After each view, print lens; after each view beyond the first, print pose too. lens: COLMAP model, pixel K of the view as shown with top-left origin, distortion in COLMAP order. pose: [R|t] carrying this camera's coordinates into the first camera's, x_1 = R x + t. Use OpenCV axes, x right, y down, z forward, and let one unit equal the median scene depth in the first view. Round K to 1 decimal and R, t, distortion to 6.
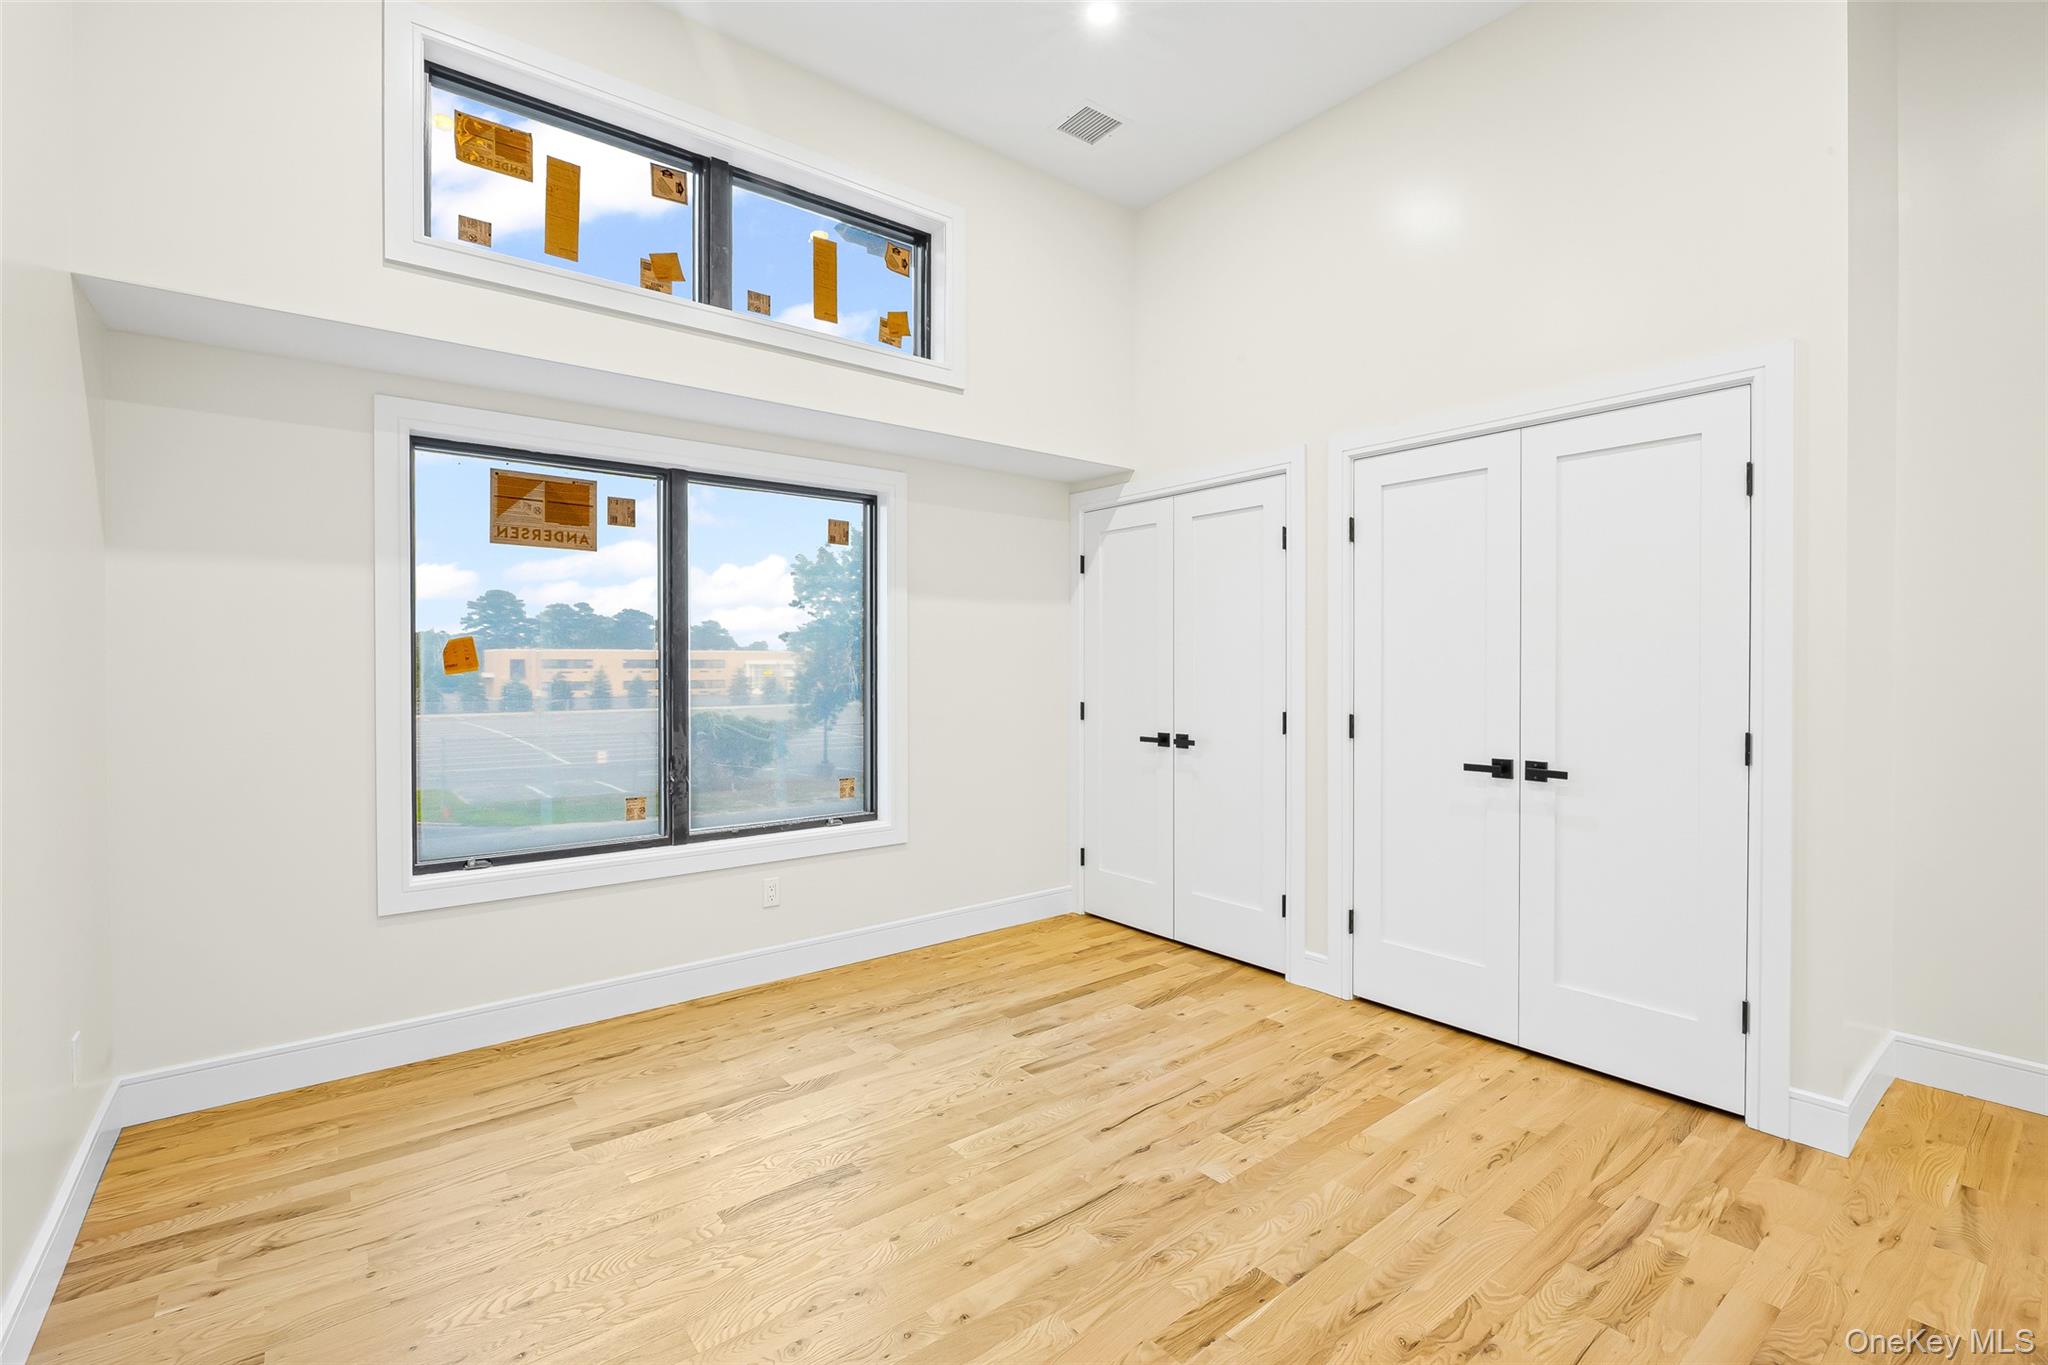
lens RADIAL K [[956.7, 0, 1020.1], [0, 956.7, 684.7], [0, 0, 1]] dist [-0.010208, 0.000655]
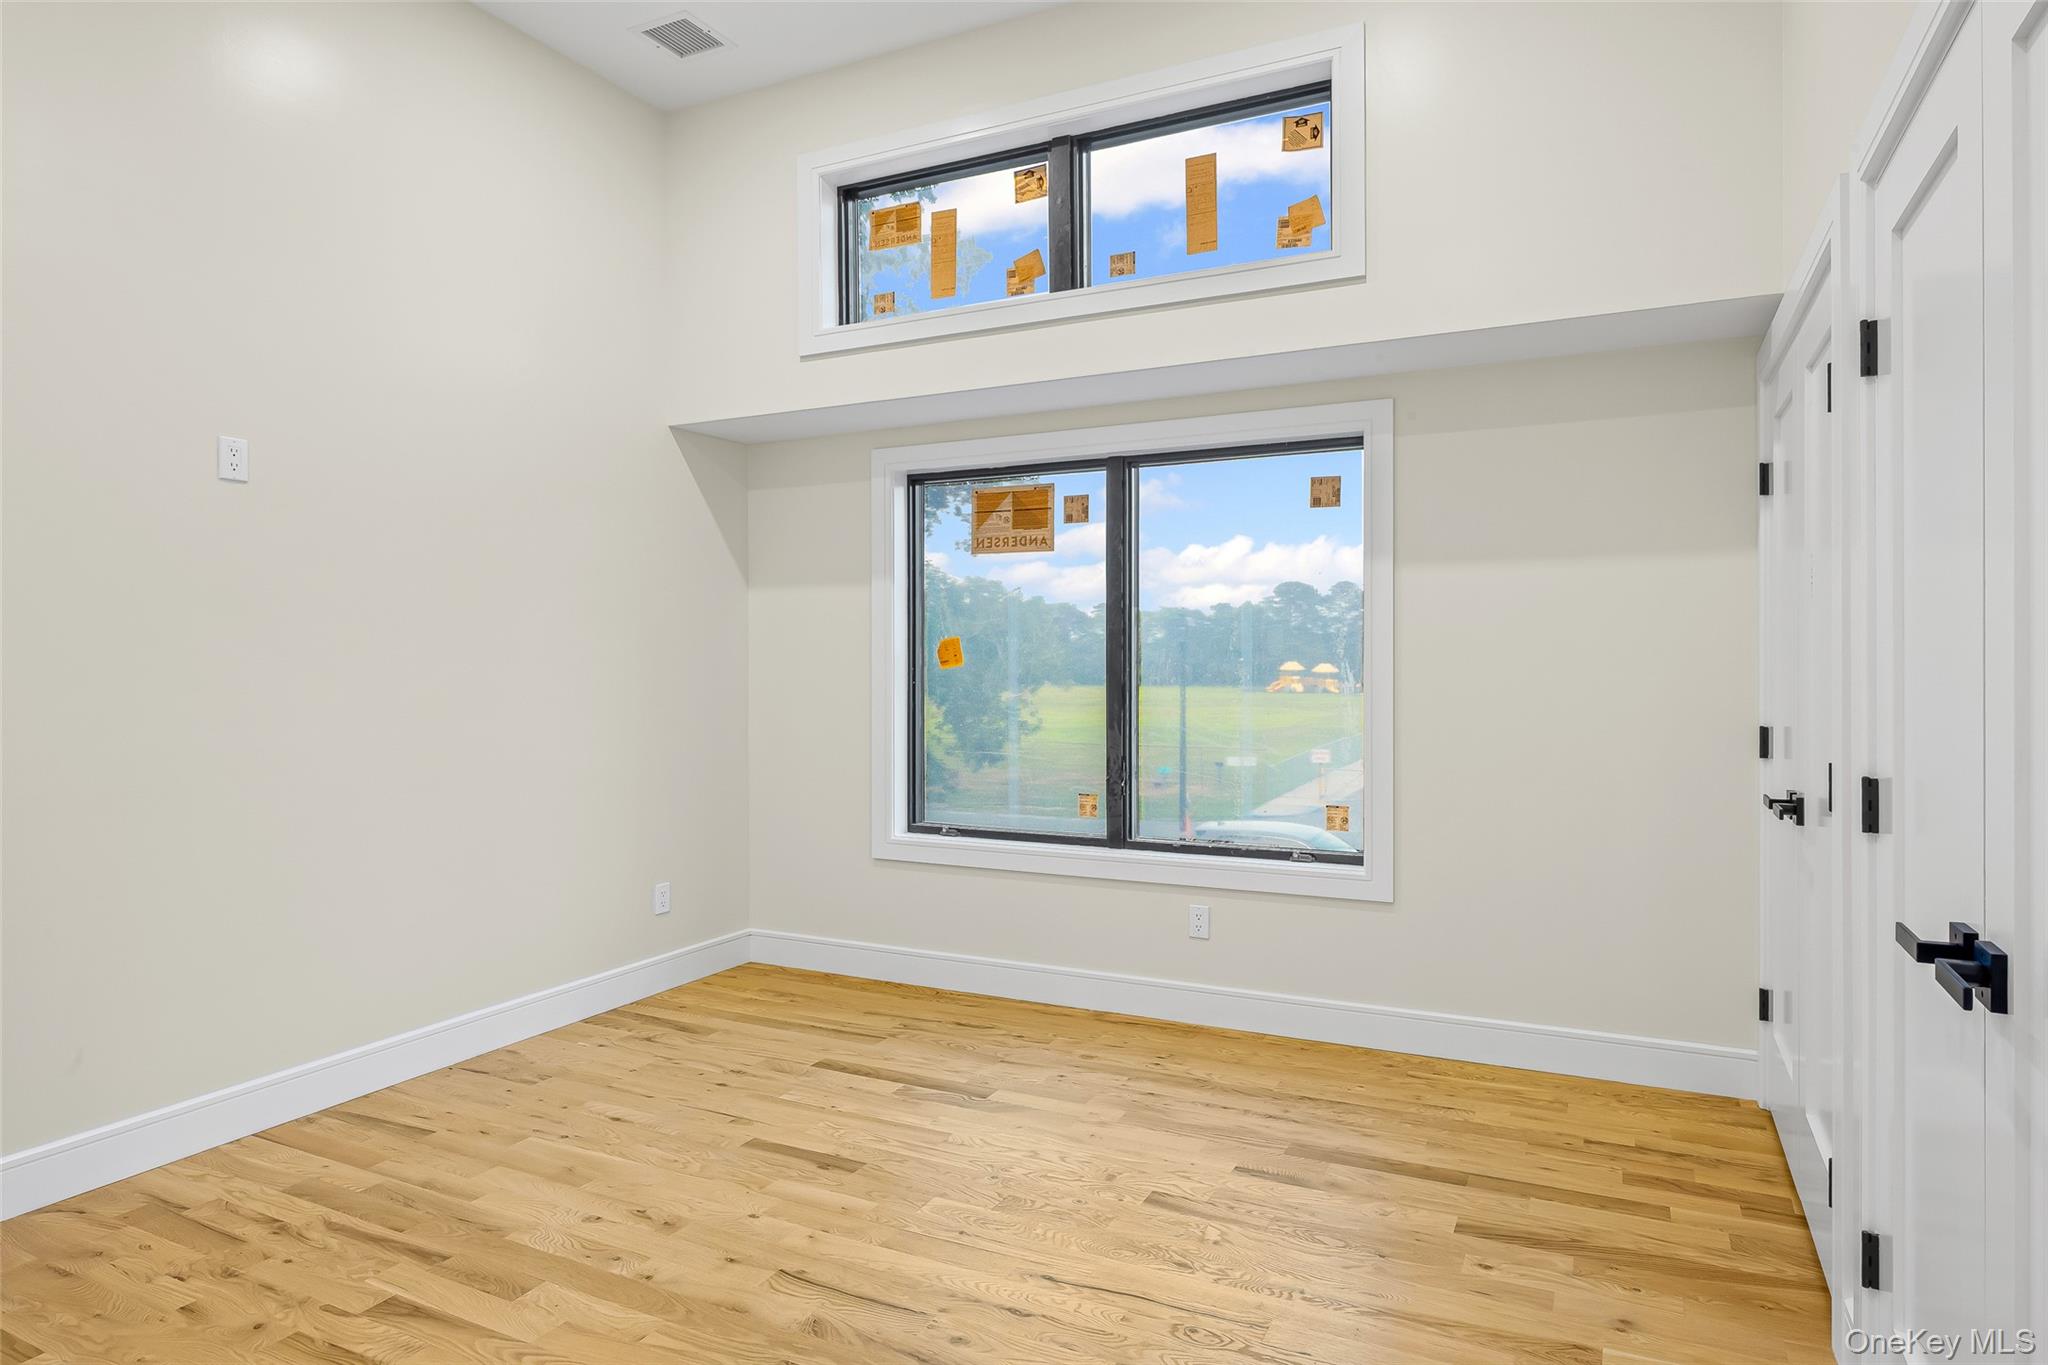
lens RADIAL K [[1157.3, 0, 1001.5], [0, 1157.3, 677.9], [0, 0, 1]] dist [-0.003417, 0.000644]
pose [[0.407332, 0.018900, -0.913085, 0.694574], [-0.012761, 0.999806, 0.015003, -0.020799], [0.913191, 0.005541, 0.407494, 0.447142]]
